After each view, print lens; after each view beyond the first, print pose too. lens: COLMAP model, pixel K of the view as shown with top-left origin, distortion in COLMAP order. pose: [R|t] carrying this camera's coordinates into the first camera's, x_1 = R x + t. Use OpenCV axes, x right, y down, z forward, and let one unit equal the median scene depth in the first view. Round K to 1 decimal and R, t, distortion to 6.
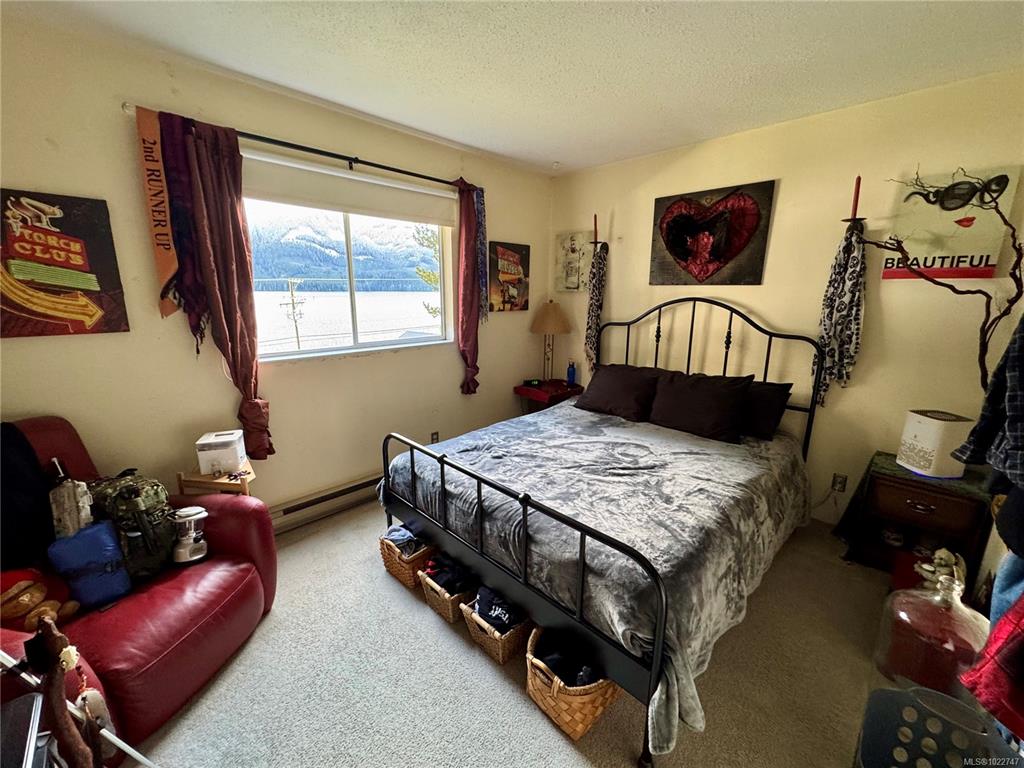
lens RADIAL K [[409.6, 0, 512.0], [0, 409.6, 384.0], [0, 0, 1]] dist [-0.001042, -0.000025]
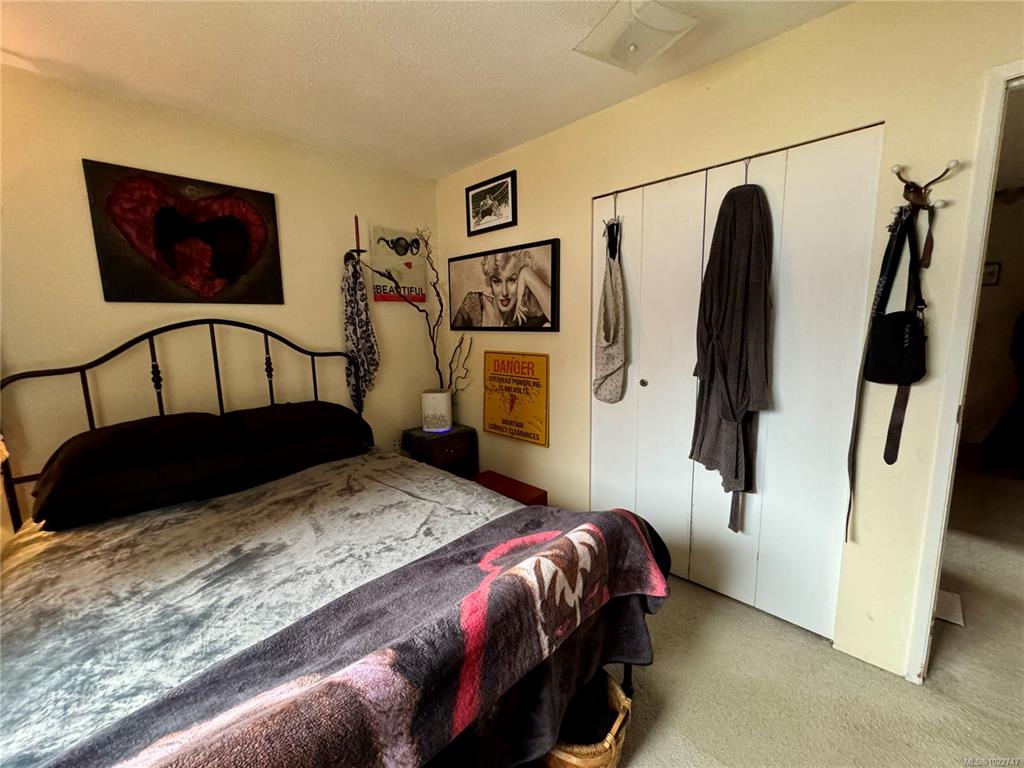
lens RADIAL K [[409.6, 0, 512.0], [0, 409.6, 384.0], [0, 0, 1]] dist [-0.001042, -0.000025]
pose [[-0.005101, -0.169769, 0.985471, -0.377754], [0.231579, 0.958493, 0.166320, -0.113843], [-0.972803, 0.229062, 0.034426, 0.559725]]
